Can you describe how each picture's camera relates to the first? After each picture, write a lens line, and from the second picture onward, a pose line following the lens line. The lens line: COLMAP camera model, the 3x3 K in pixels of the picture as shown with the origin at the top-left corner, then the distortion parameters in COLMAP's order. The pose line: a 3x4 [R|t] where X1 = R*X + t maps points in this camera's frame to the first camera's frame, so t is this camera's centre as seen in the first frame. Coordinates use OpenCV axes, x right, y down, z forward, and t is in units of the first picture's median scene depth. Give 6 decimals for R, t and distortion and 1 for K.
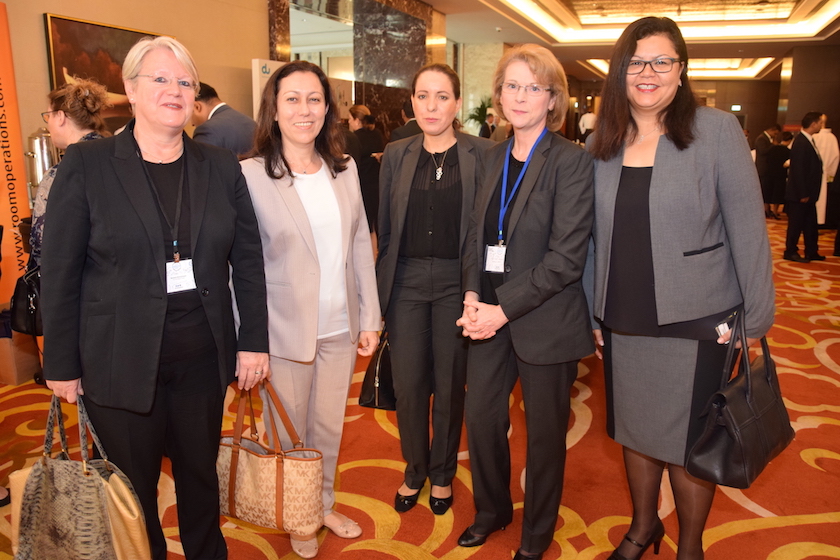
lens RADIAL K [[670.6, 0, 420.0], [0, 670.6, 280.0], [0, 0, 1]] dist [-0.186805, 0.141217]
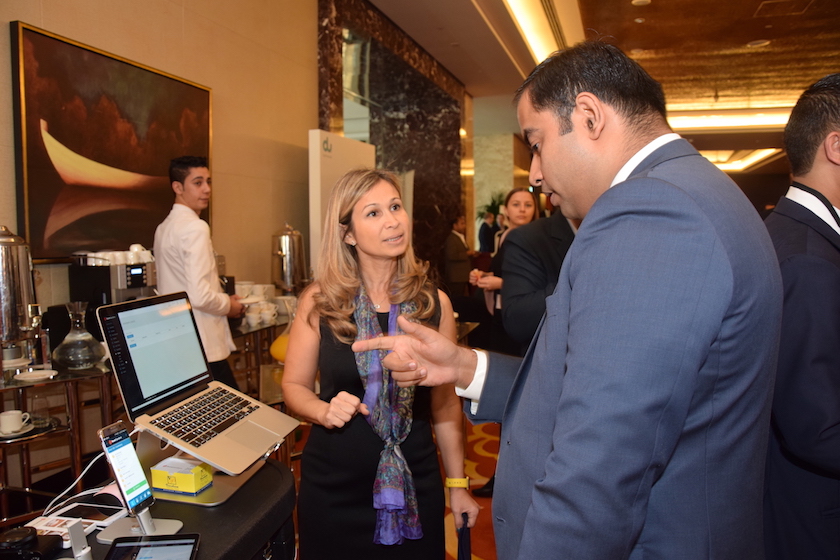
lens RADIAL K [[670.6, 0, 420.0], [0, 670.6, 280.0], [0, 0, 1]] dist [-0.186805, 0.141217]
pose [[0.995564, -0.018150, 0.092318, -0.121609], [0.031555, 0.988798, -0.145885, -0.044848], [-0.088636, 0.148151, 0.984985, 0.189265]]
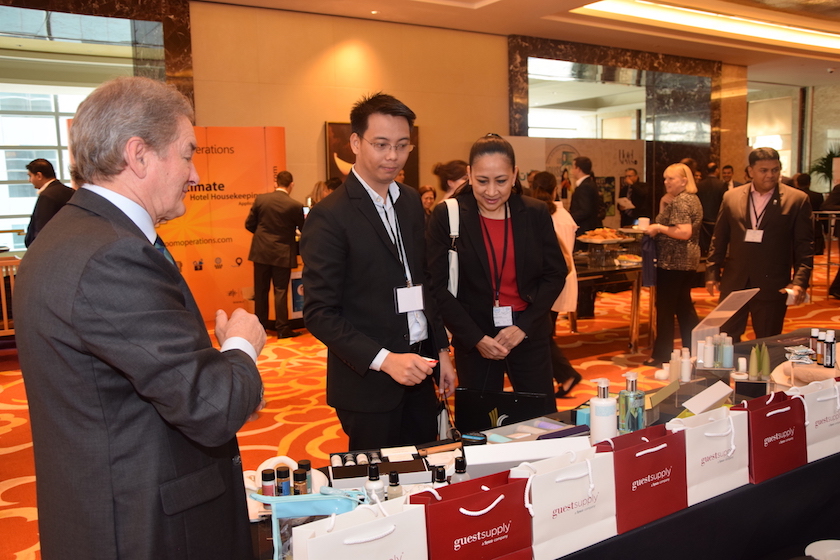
lens RADIAL K [[790.7, 0, 420.0], [0, 790.7, 280.0], [0, 0, 1]] dist [-0.017646, 0.009650]
pose [[0.832759, 0.036663, -0.552420, 0.309559], [-0.095066, 0.992454, -0.077444, 0.049468], [0.545412, 0.117009, 0.829961, -0.211976]]
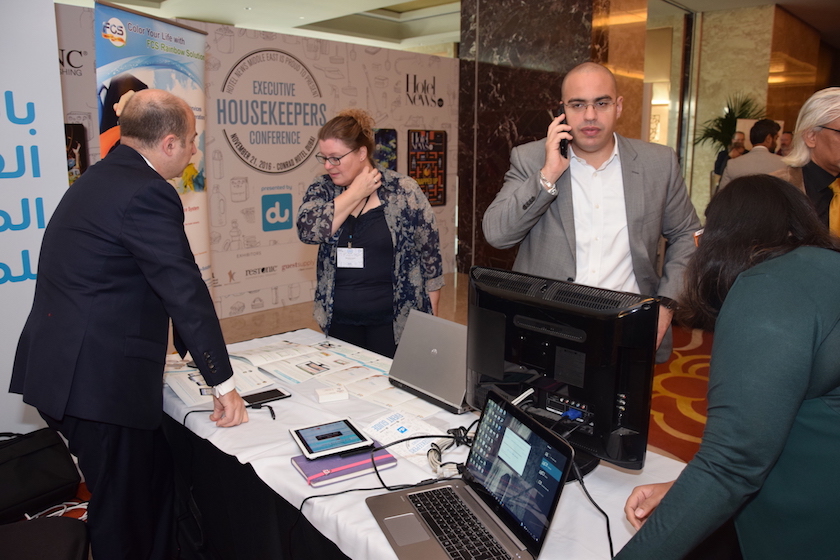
lens RADIAL K [[670.6, 0, 420.0], [0, 670.6, 280.0], [0, 0, 1]] dist [-0.186805, 0.141217]
pose [[0.931076, 0.069957, -0.358055, 0.072130], [-0.081033, 0.996583, -0.016004, -0.119951], [0.355712, 0.043915, 0.933563, 0.522292]]
